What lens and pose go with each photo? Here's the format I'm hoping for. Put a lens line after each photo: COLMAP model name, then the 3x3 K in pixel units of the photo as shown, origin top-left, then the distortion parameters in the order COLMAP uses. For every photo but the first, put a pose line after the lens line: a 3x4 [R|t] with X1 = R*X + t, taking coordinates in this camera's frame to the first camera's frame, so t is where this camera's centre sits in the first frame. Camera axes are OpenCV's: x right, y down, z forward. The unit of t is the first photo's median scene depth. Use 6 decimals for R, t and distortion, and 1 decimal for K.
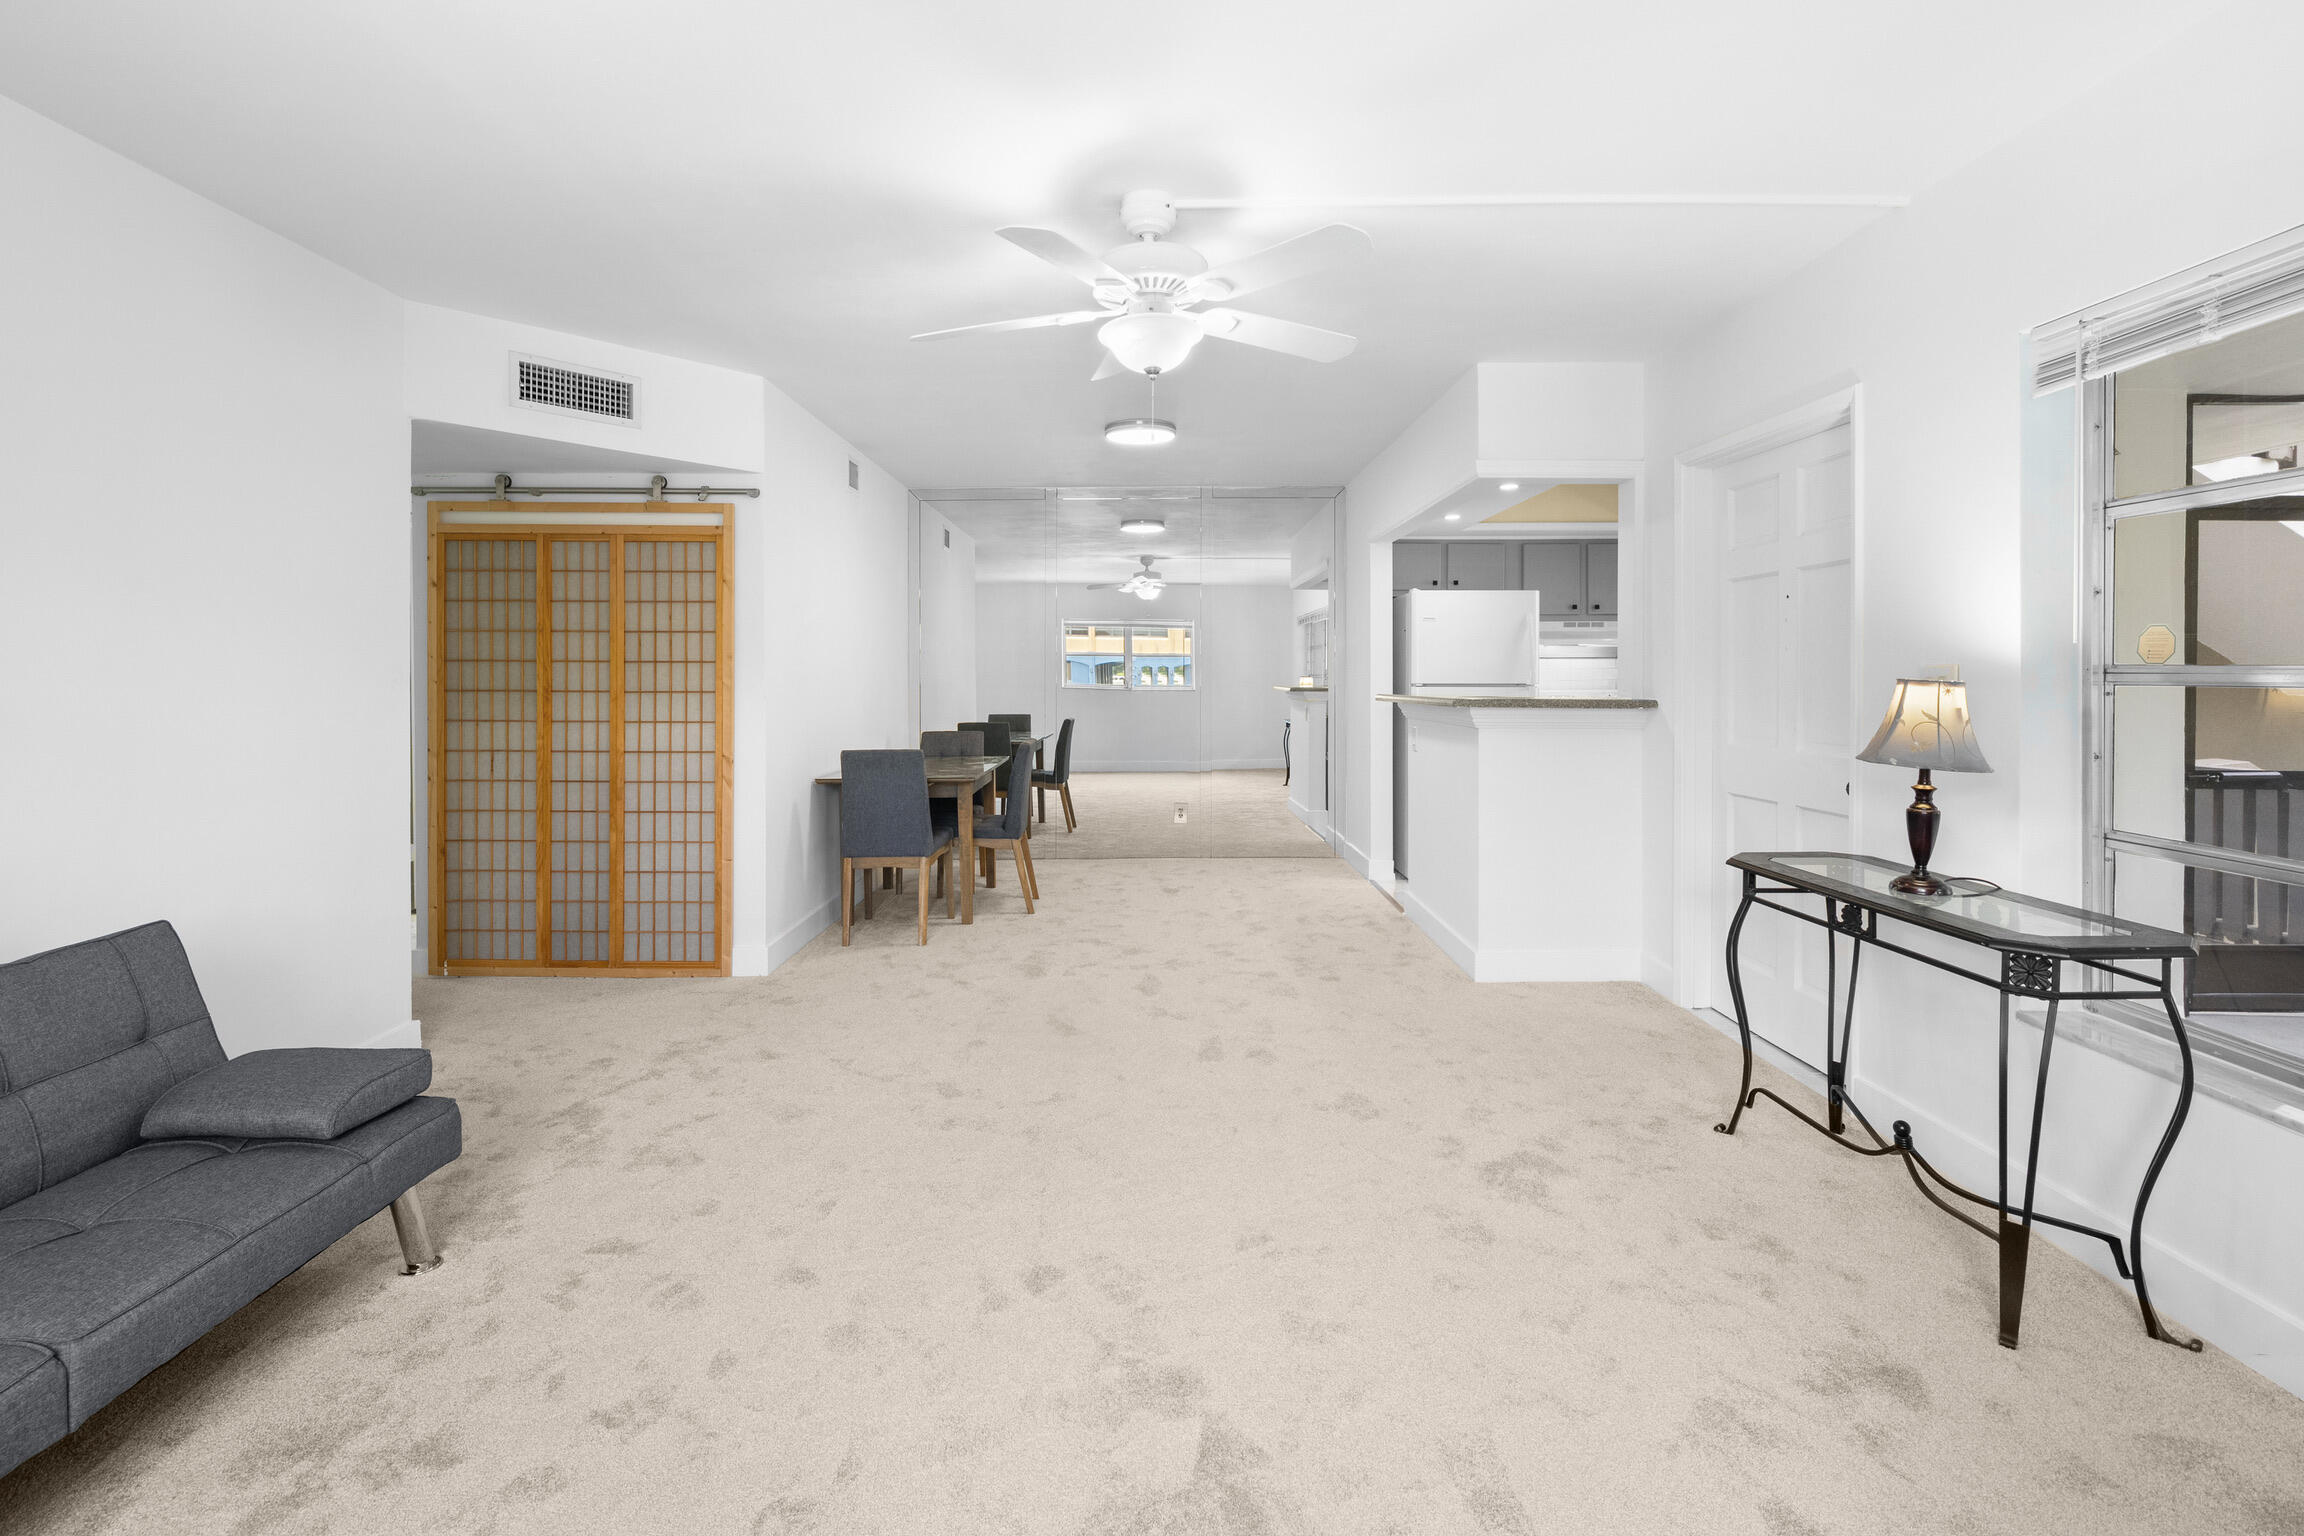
lens RADIAL K [[1042.9, 0, 1149.6], [0, 1042.9, 683.6], [0, 0, 1]] dist [-0.001721, -0.000525]
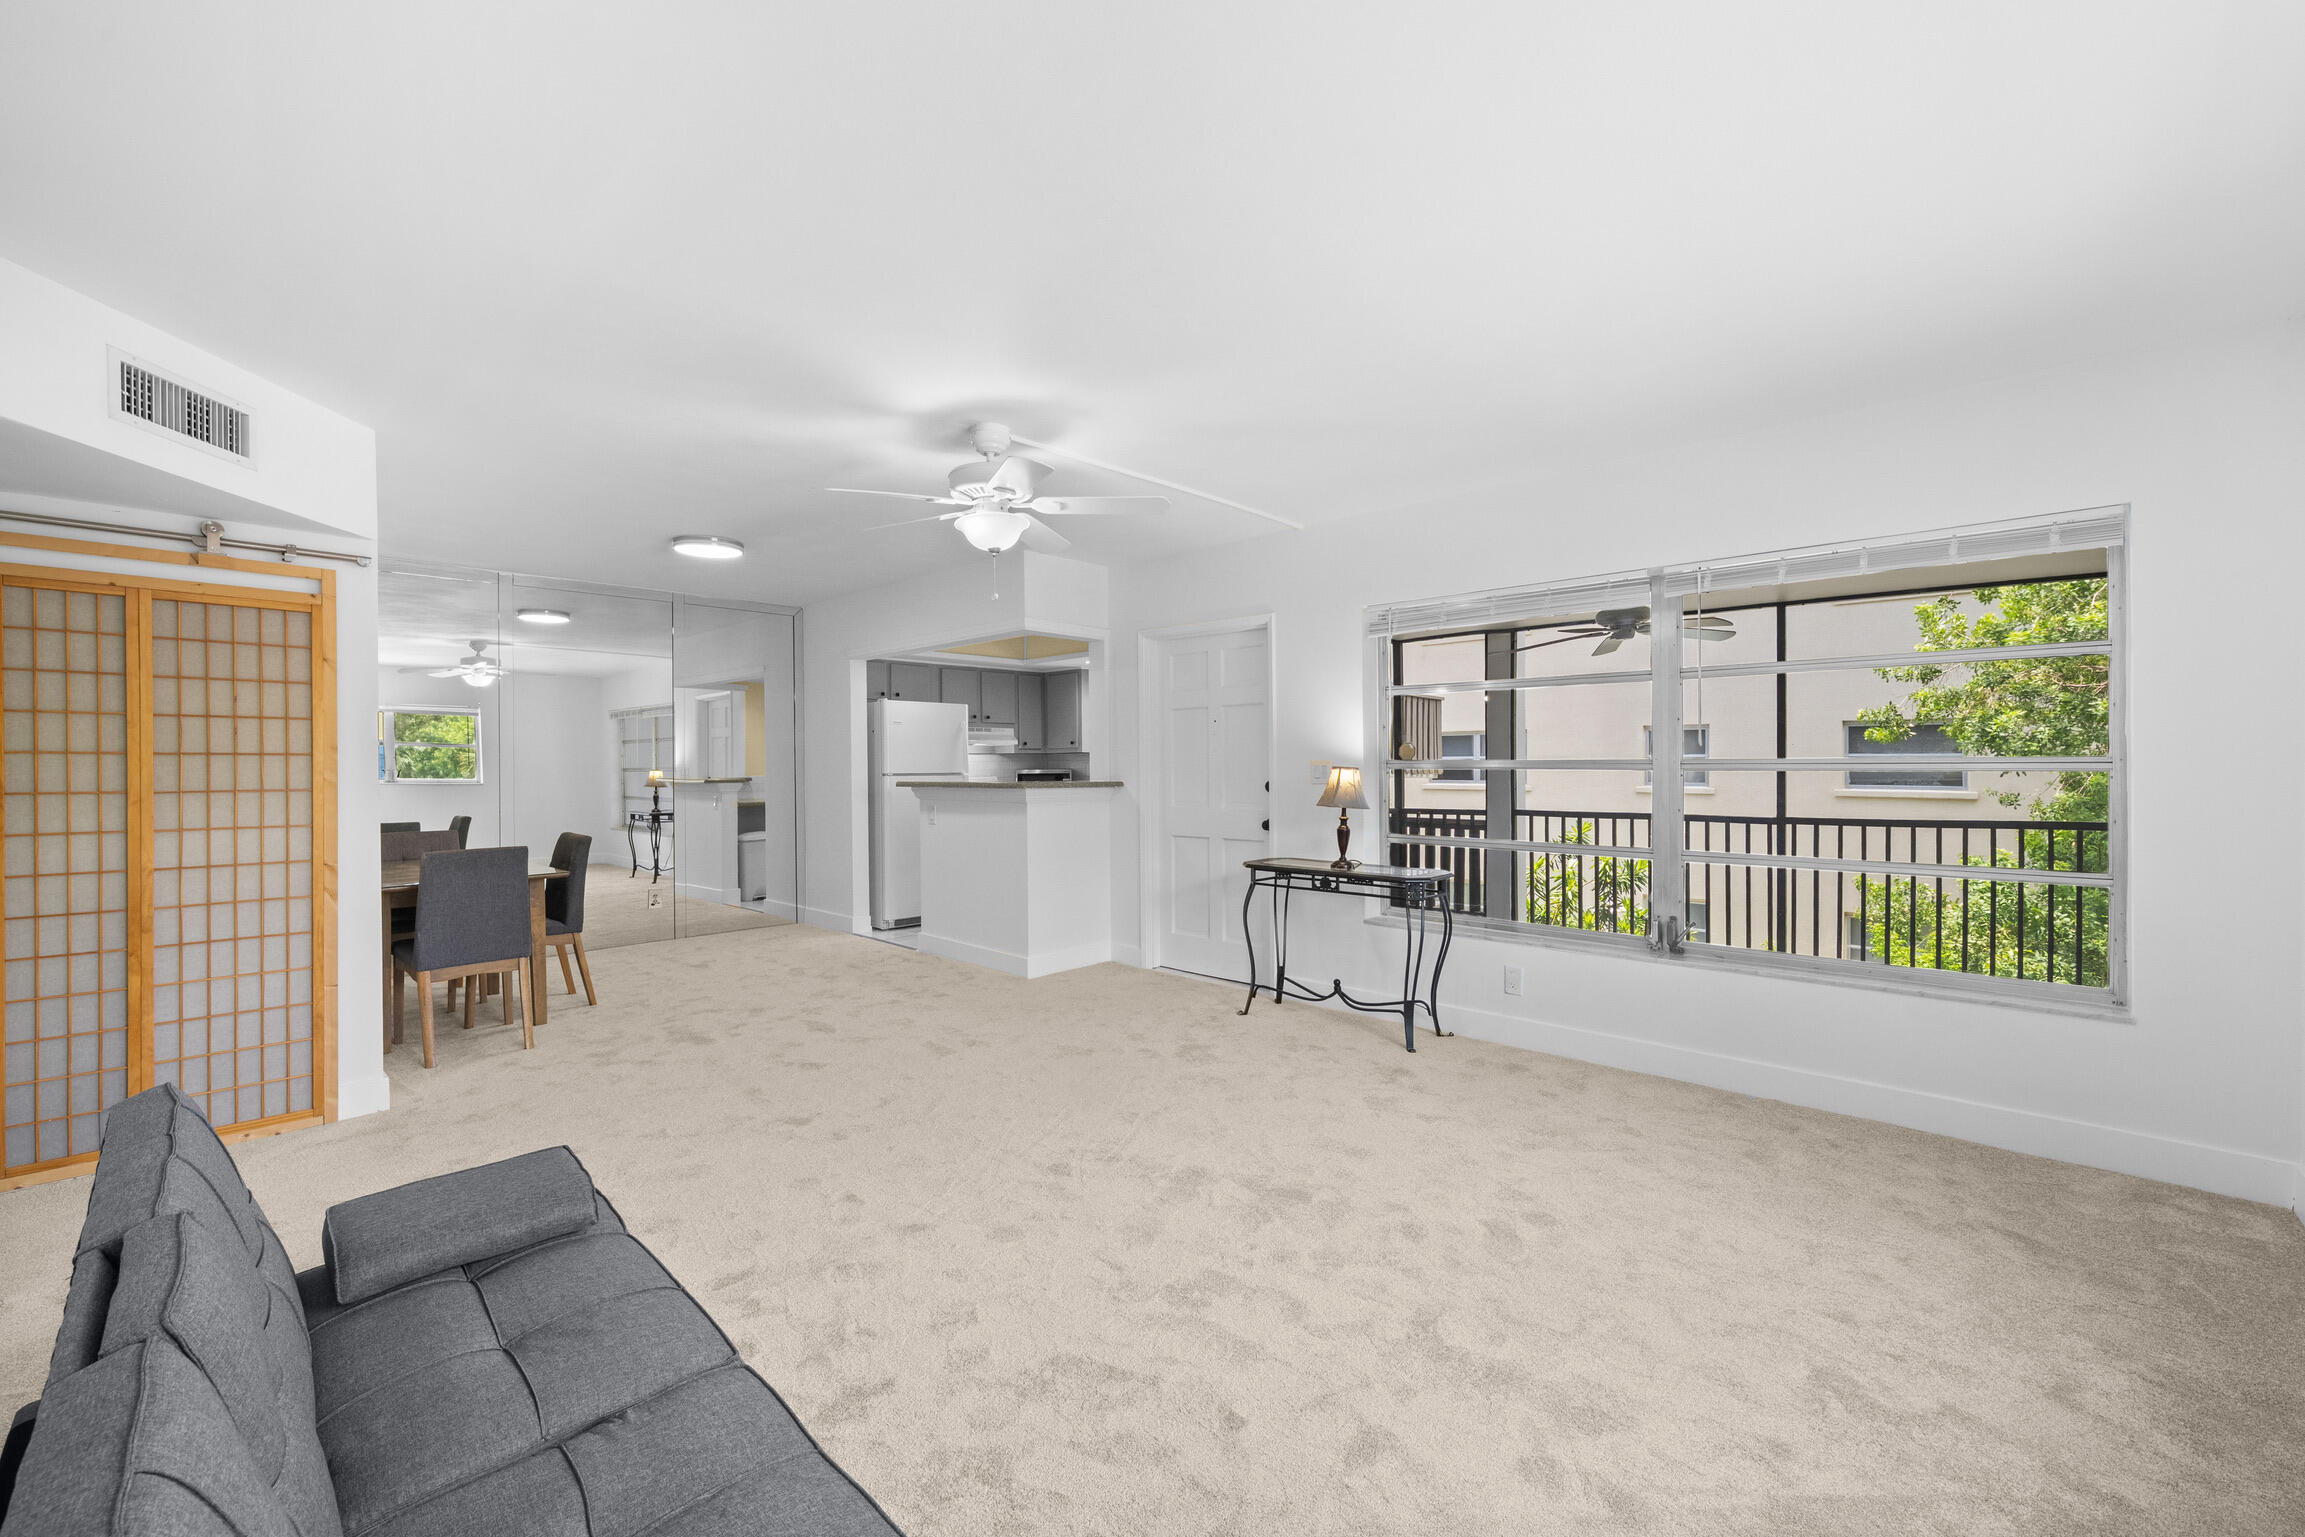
lens RADIAL K [[914.2, 0, 1152.5], [0, 914.2, 768.5], [0, 0, 1]] dist [0.001674, 0.000104]
pose [[0.697634, -0.005827, 0.716430, -0.491601], [0.010414, 0.999944, -0.002007, -0.000719], [-0.716378, 0.008861, 0.697656, -0.008881]]
